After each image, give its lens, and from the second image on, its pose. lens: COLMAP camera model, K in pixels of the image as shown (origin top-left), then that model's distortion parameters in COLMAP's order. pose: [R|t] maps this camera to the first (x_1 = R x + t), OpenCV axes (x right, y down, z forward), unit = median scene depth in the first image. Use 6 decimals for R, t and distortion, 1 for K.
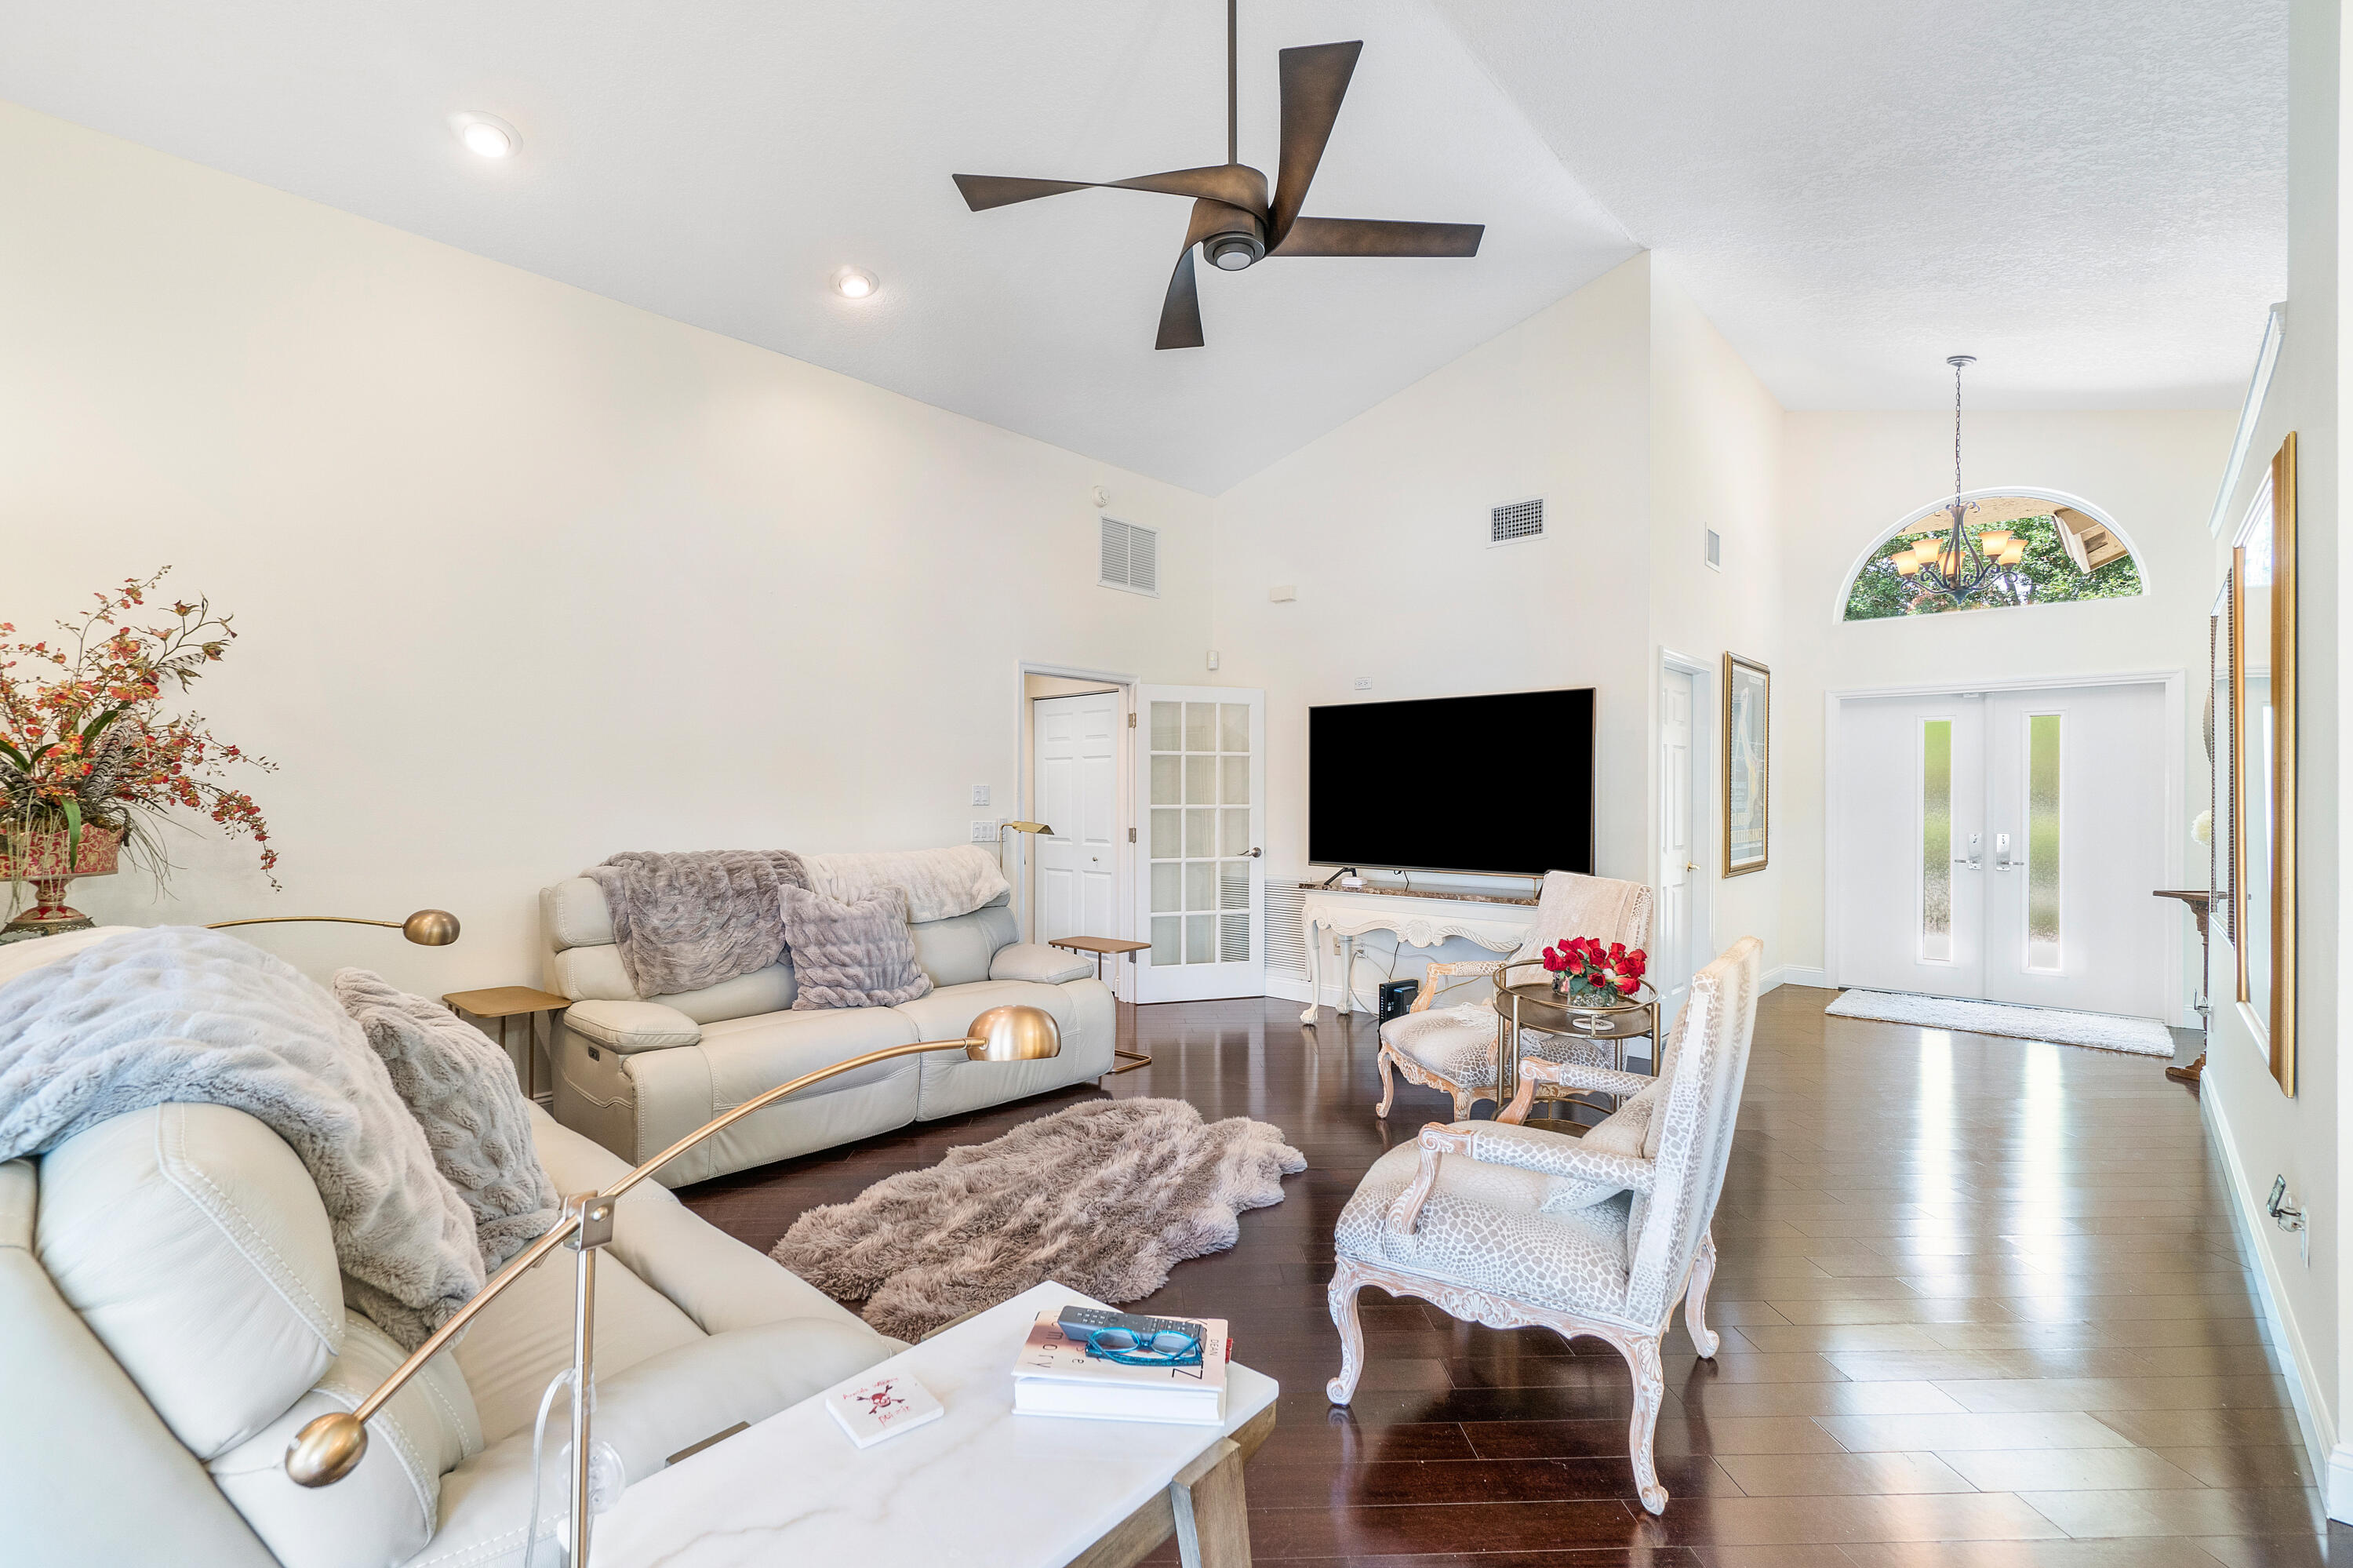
lens RADIAL K [[1027.4, 0, 1174.2], [0, 1027.4, 799.9], [0, 0, 1]] dist [0.001391, 0.000292]
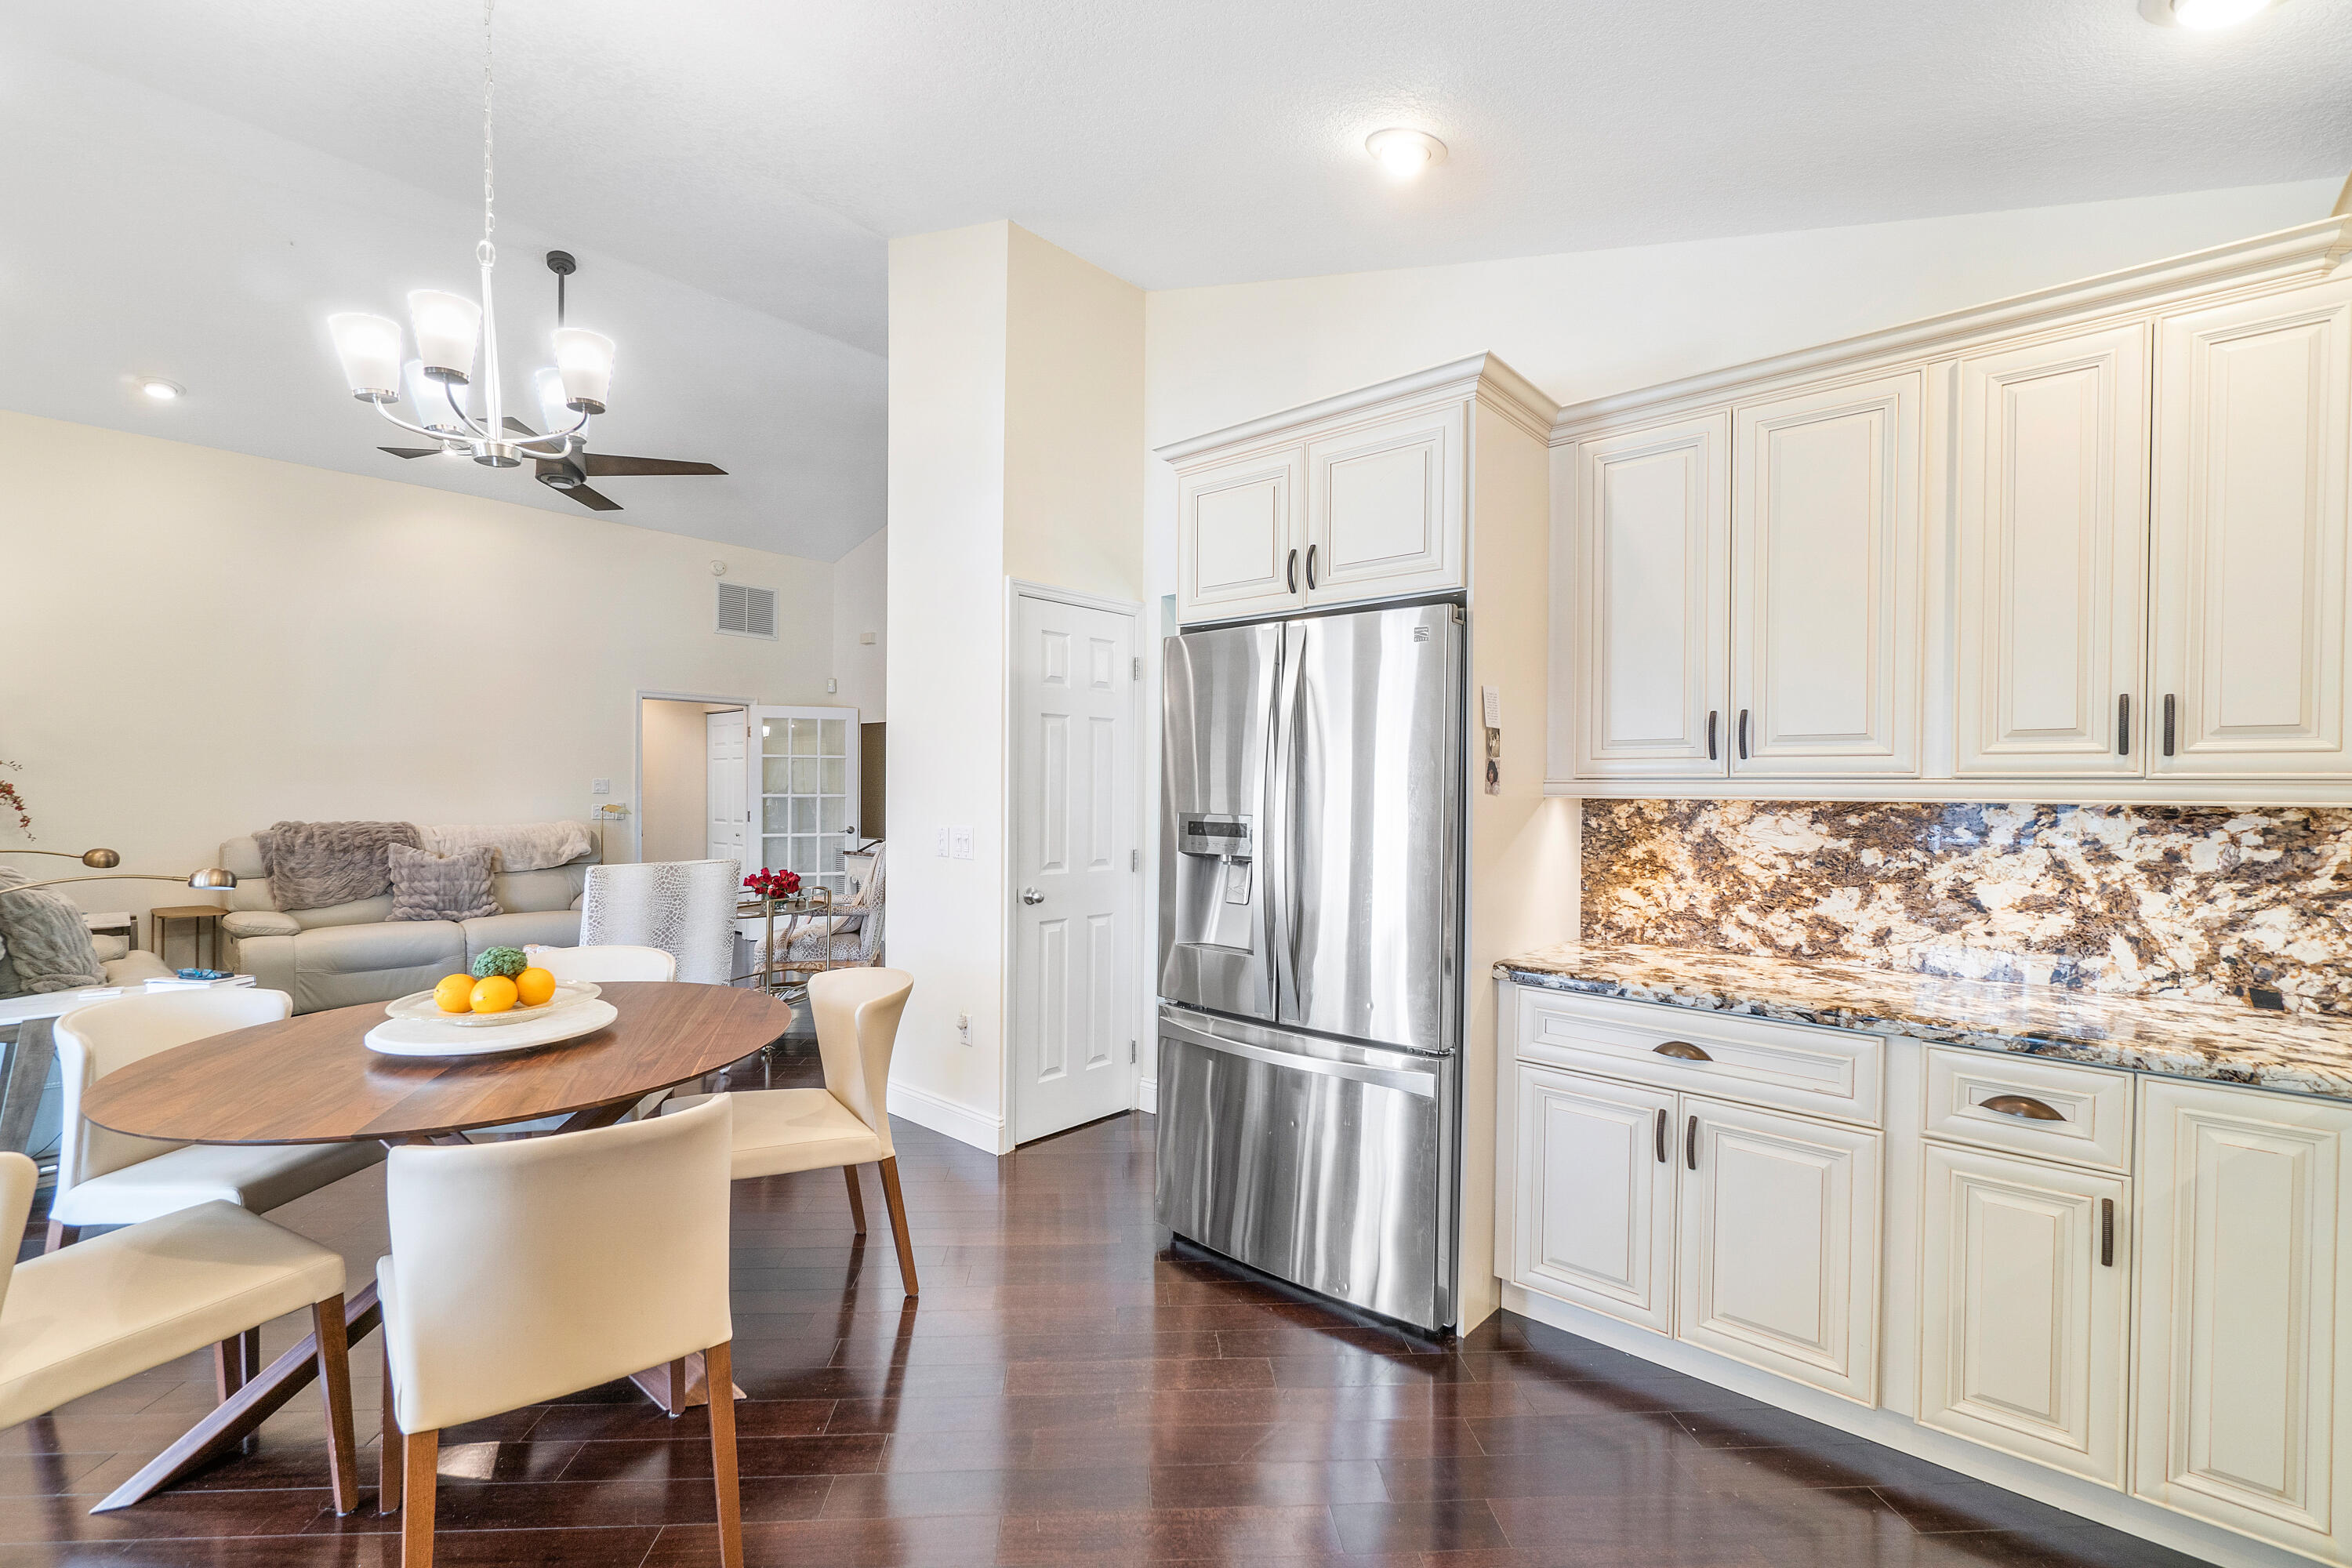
lens RADIAL K [[1006.8, 0, 1139.0], [0, 1006.8, 800.8], [0, 0, 1]] dist [0.001741, 0.001123]
pose [[0.999946, 0.006229, 0.008347, 0.948250], [-0.006295, 0.999949, 0.007949, -0.000932], [-0.008298, -0.008001, 0.999934, -0.684449]]
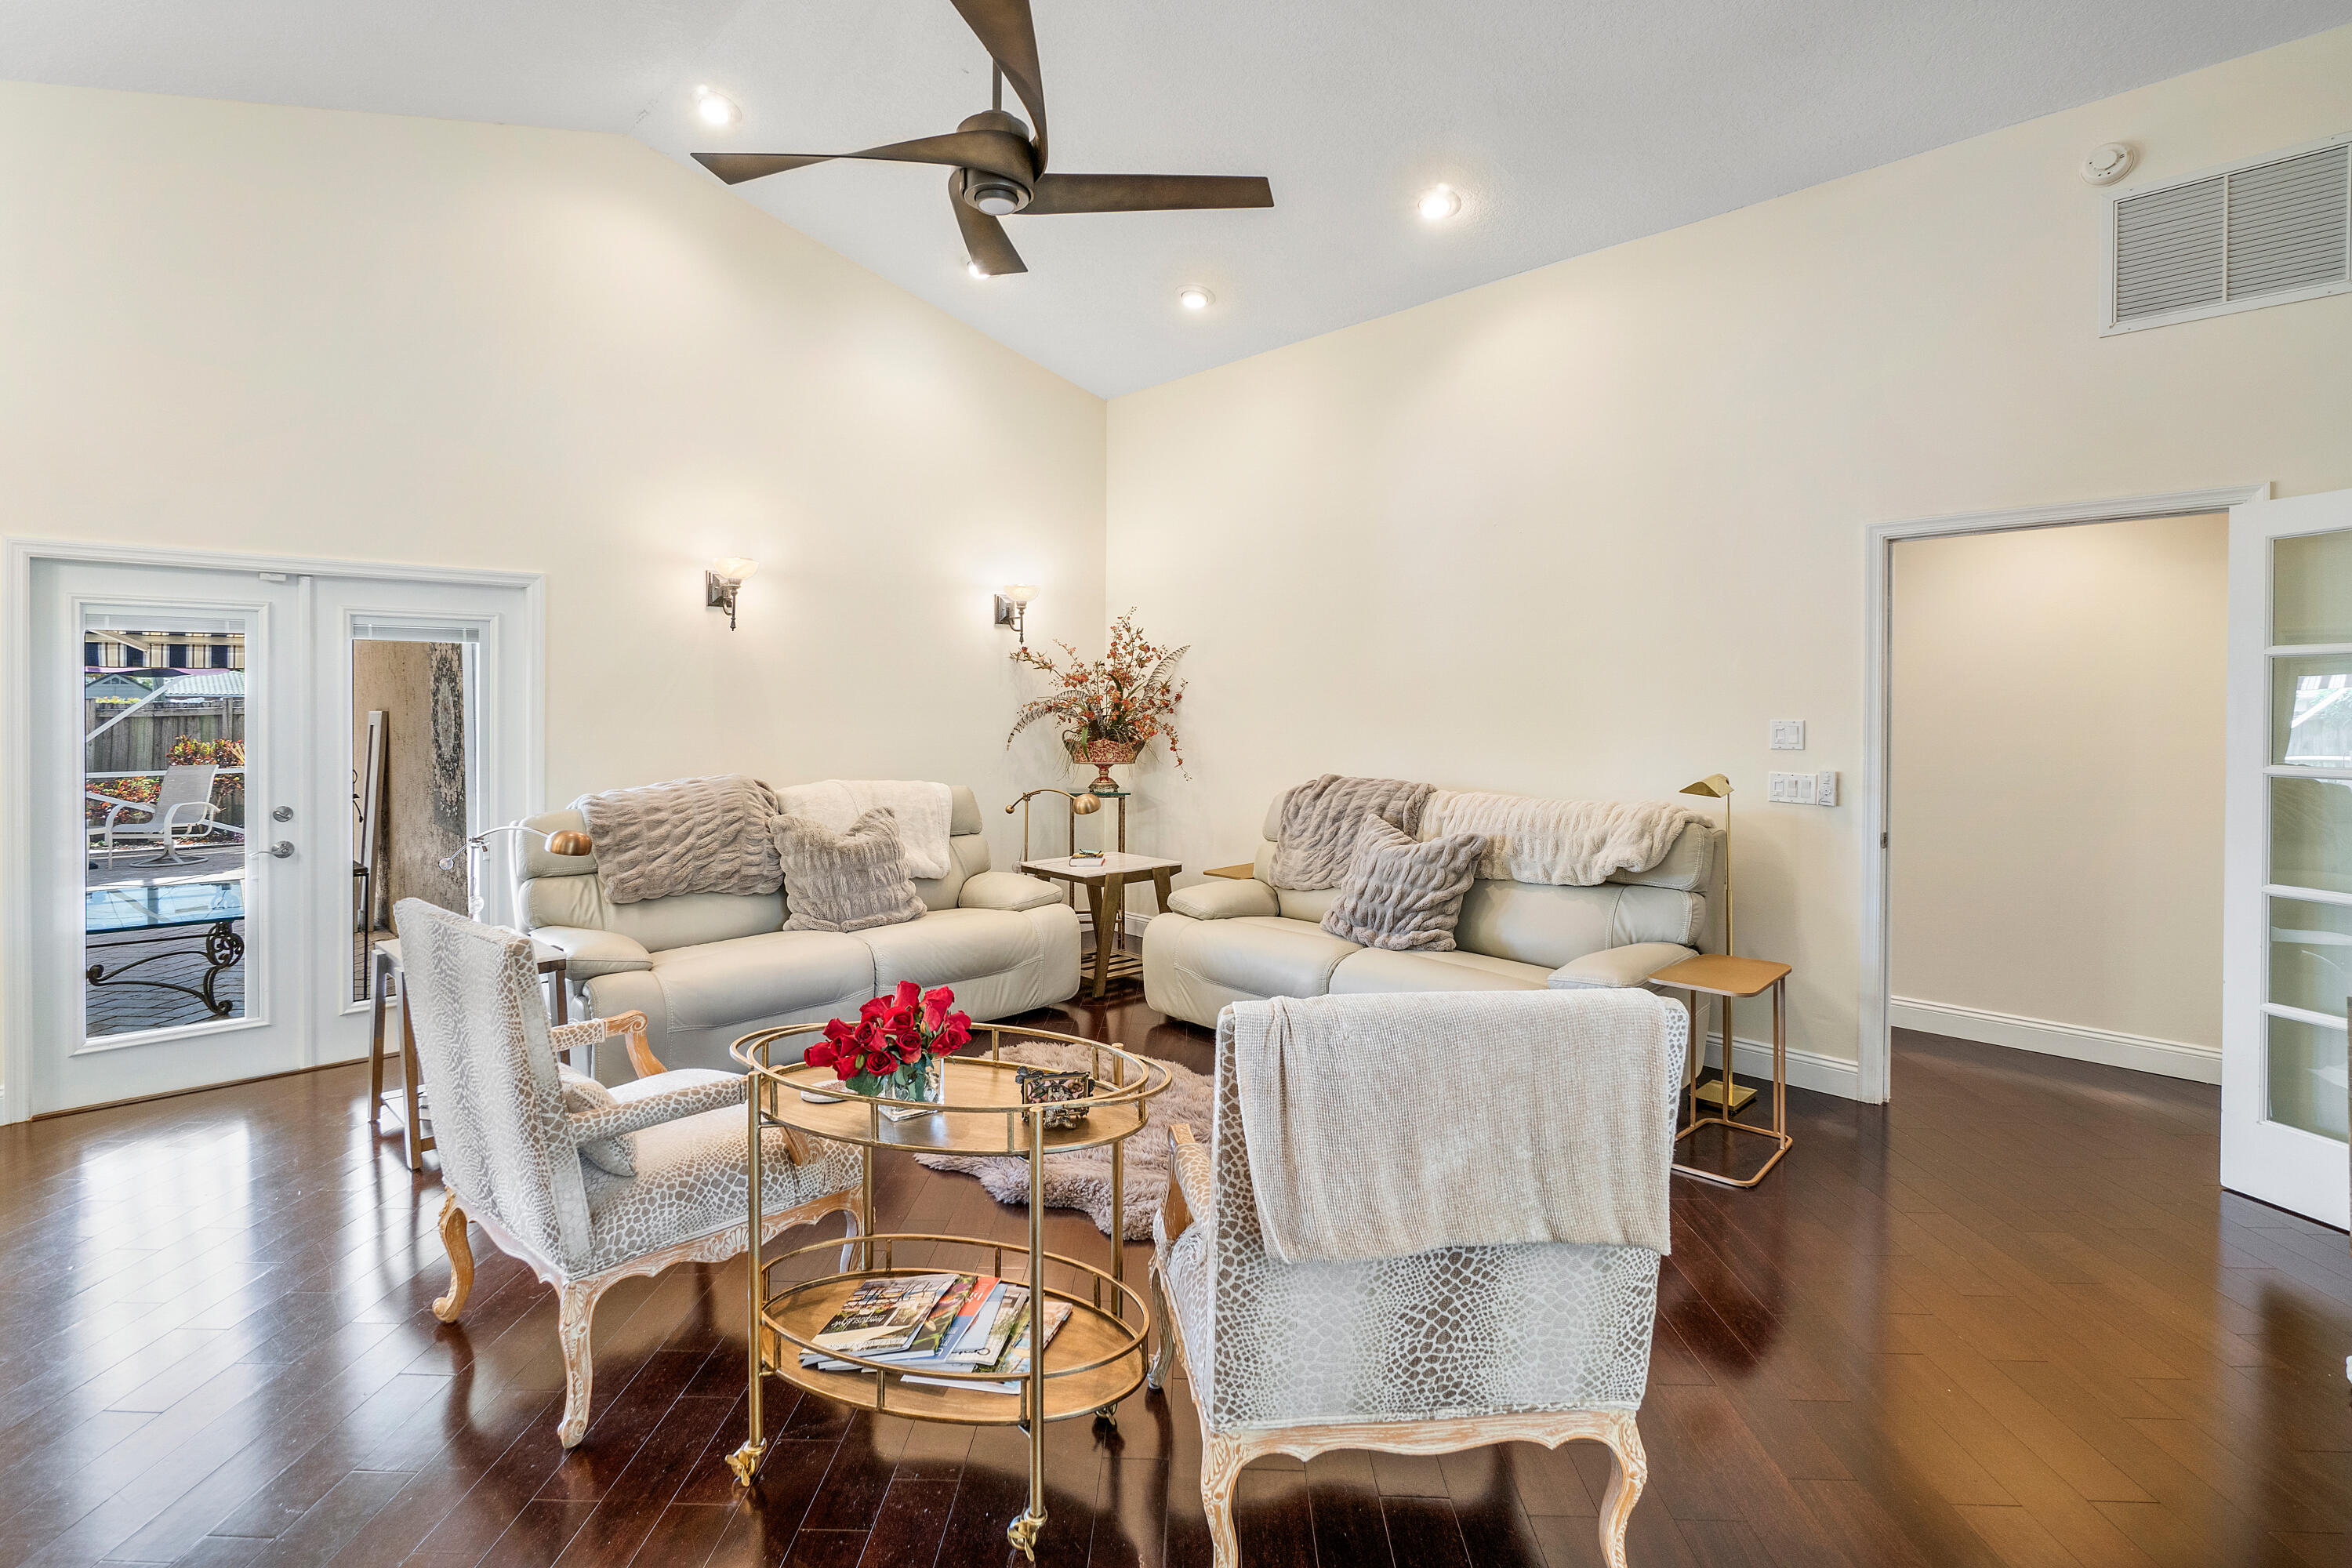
lens RADIAL K [[1104.0, 0, 1171.1], [0, 1104.0, 705.5], [0, 0, 1]] dist [-0.000160, -0.000022]
pose [[-0.064156, 0.001477, -0.997939, 1.014916], [-0.004997, 0.999986, 0.001801, -0.042152], [0.997927, 0.005102, -0.064148, 1.119225]]
